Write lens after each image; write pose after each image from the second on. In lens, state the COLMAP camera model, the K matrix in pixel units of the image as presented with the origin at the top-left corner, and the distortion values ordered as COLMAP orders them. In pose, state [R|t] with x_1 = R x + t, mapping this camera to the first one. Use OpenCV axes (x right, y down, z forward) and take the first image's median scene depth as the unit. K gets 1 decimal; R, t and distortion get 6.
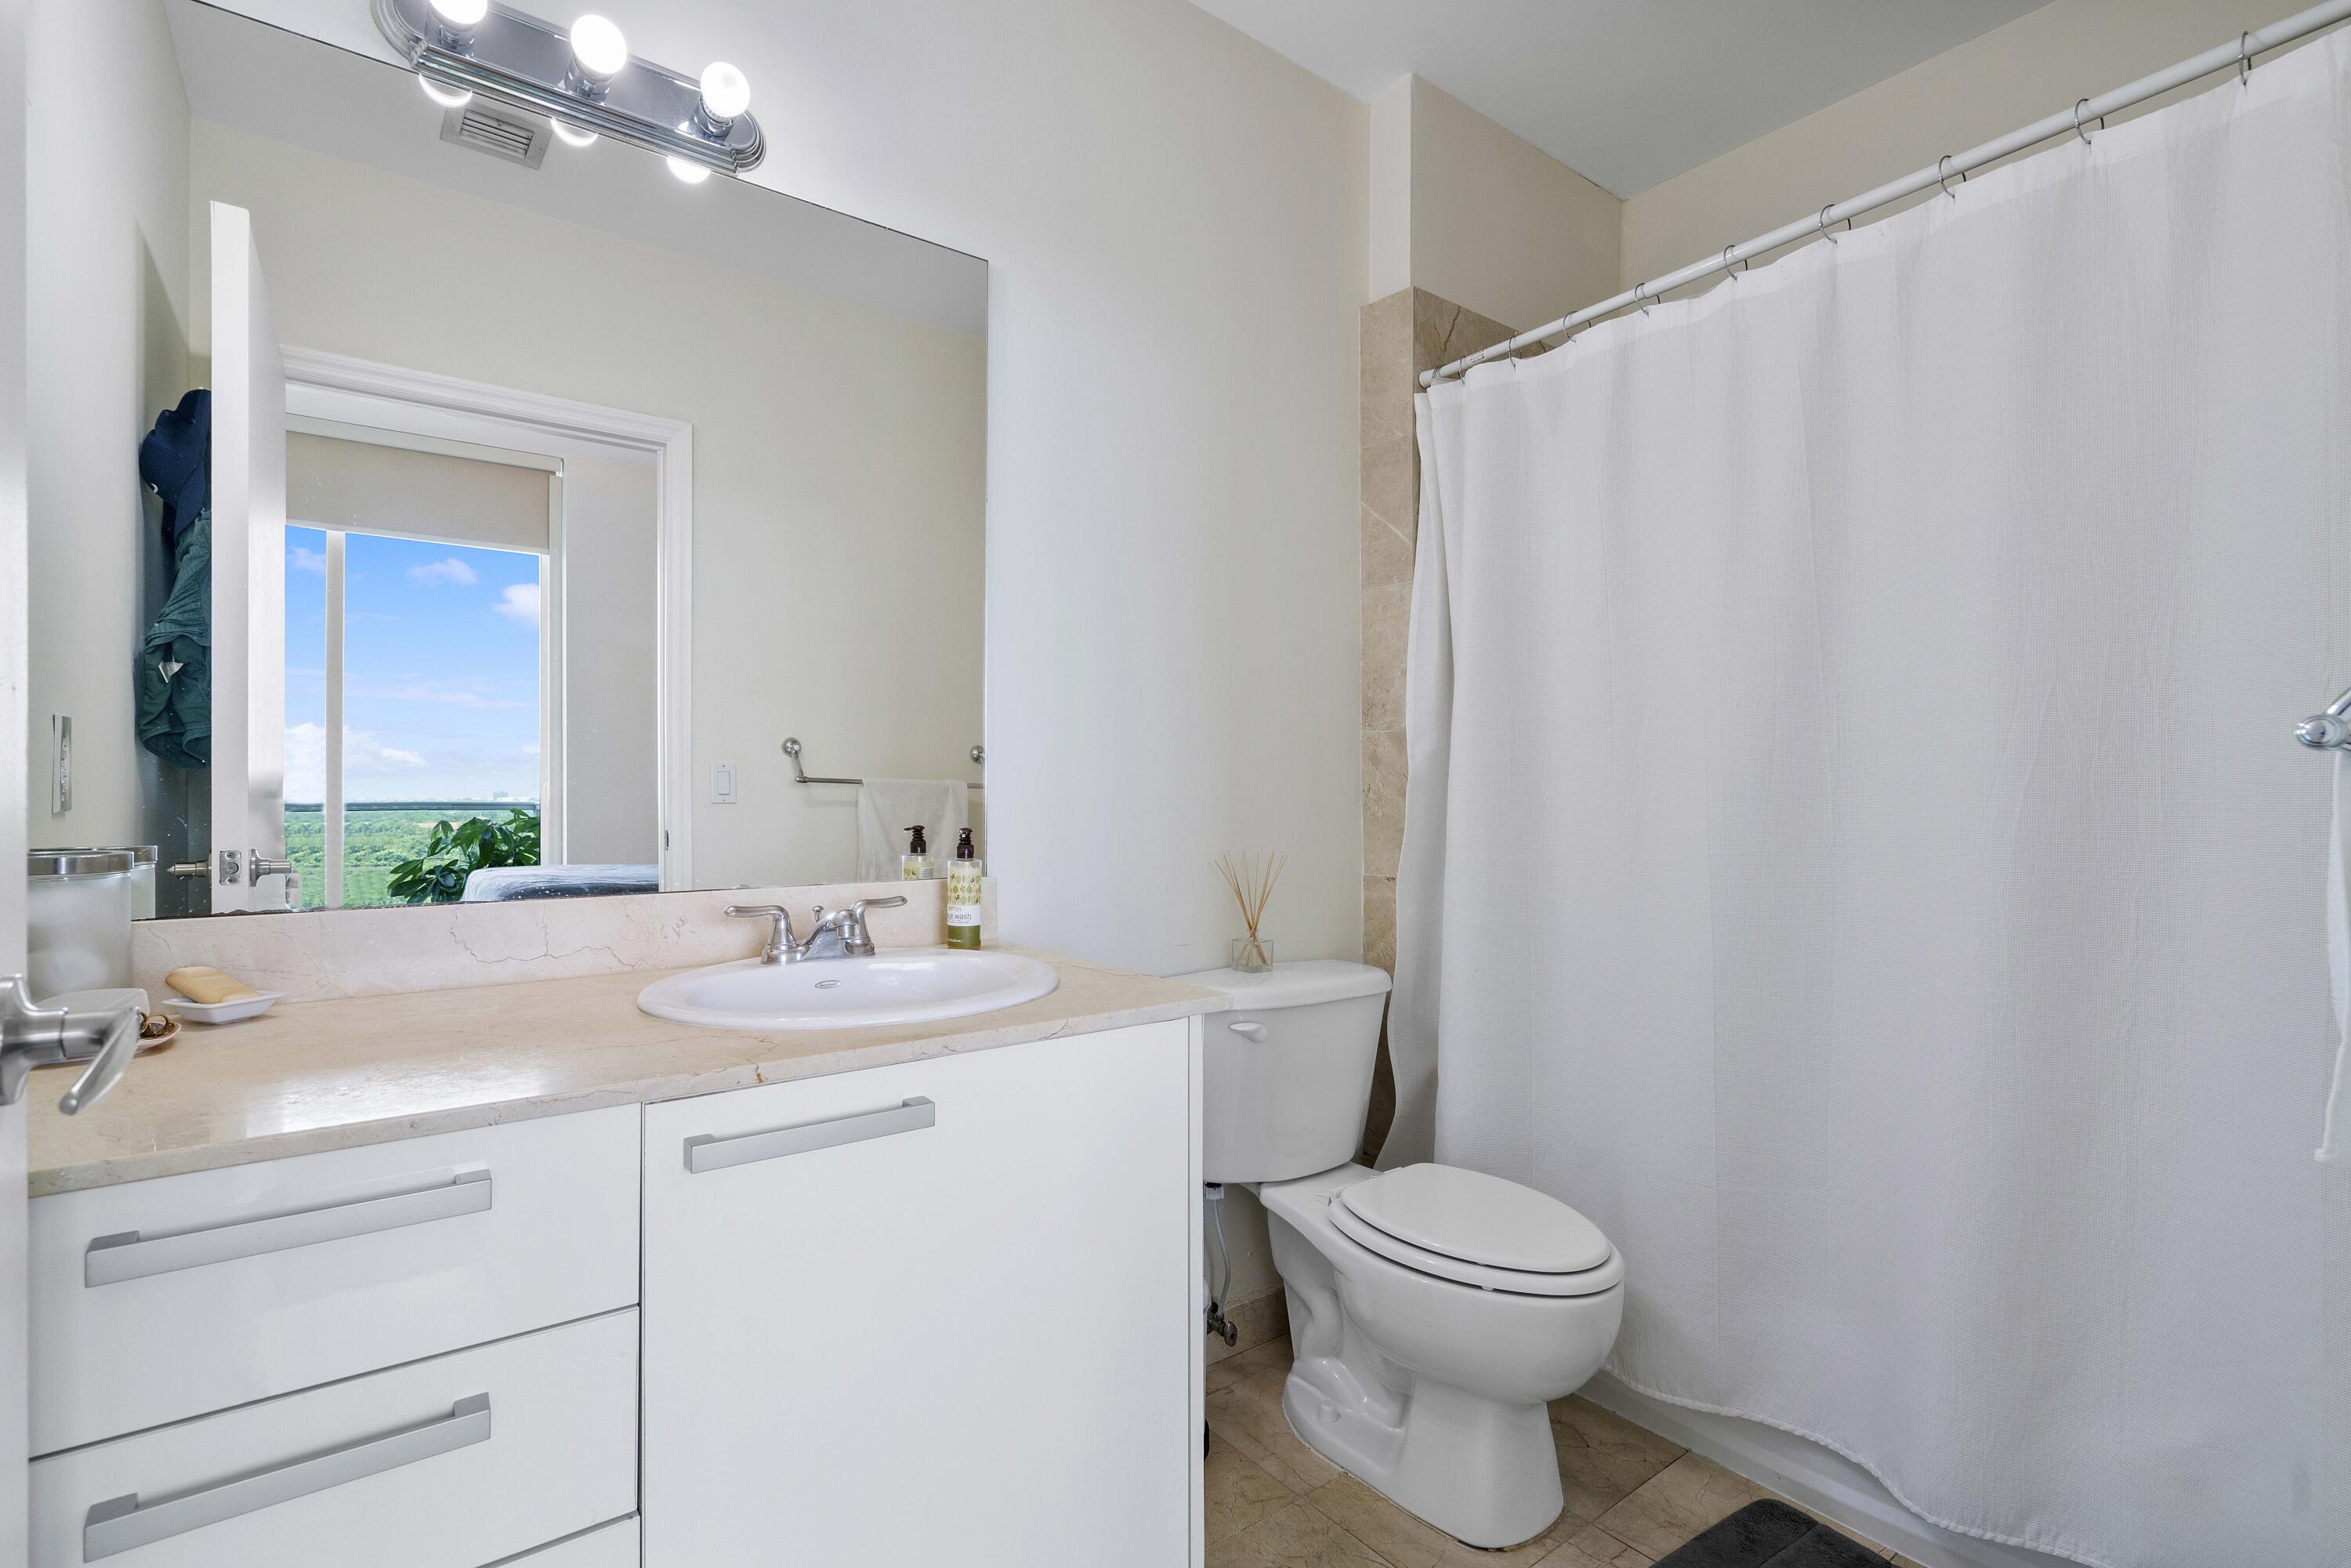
lens RADIAL K [[1087.4, 0, 1185.5], [0, 1087.4, 790.6], [0, 0, 1]] dist [0.002022, 0.001694]
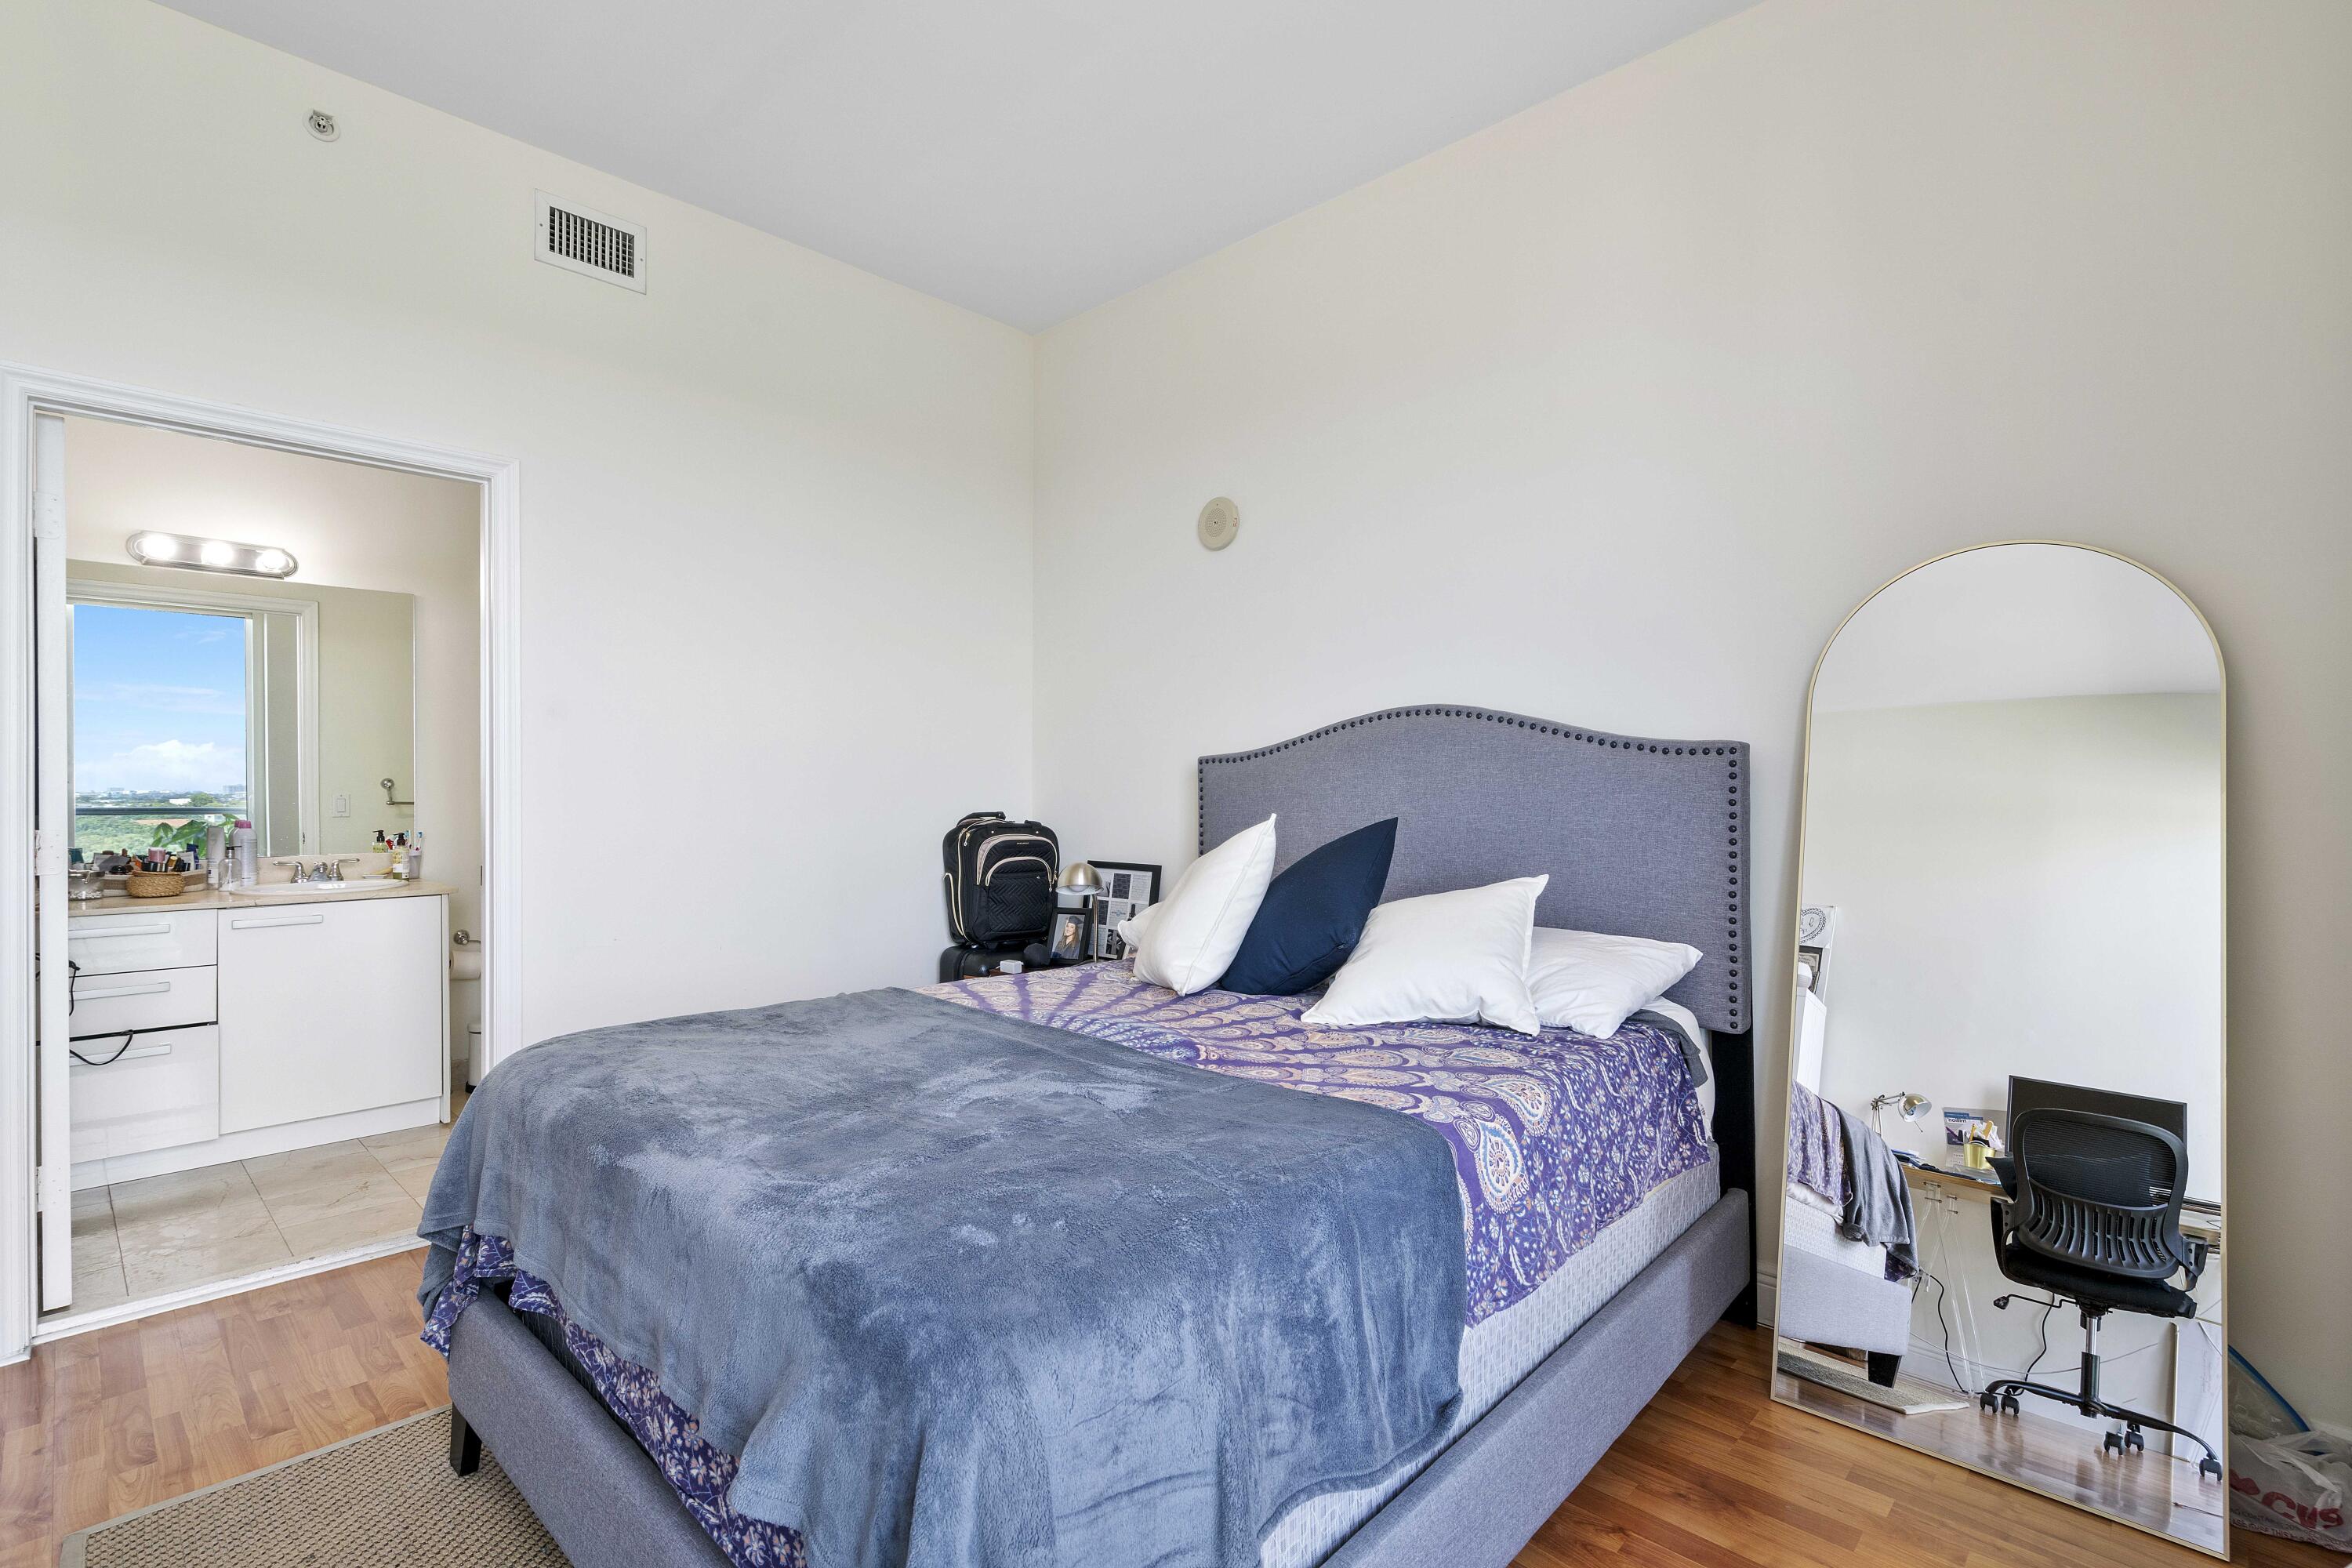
lens RADIAL K [[1087.9, 0, 1186.0], [0, 1087.9, 790.6], [0, 0, 1]] dist [0.002022, 0.001694]
pose [[0.987784, -0.006369, 0.155696, 0.660204], [0.003917, 0.999864, 0.016047, -0.053953], [-0.155777, -0.015241, 0.987675, -0.976759]]
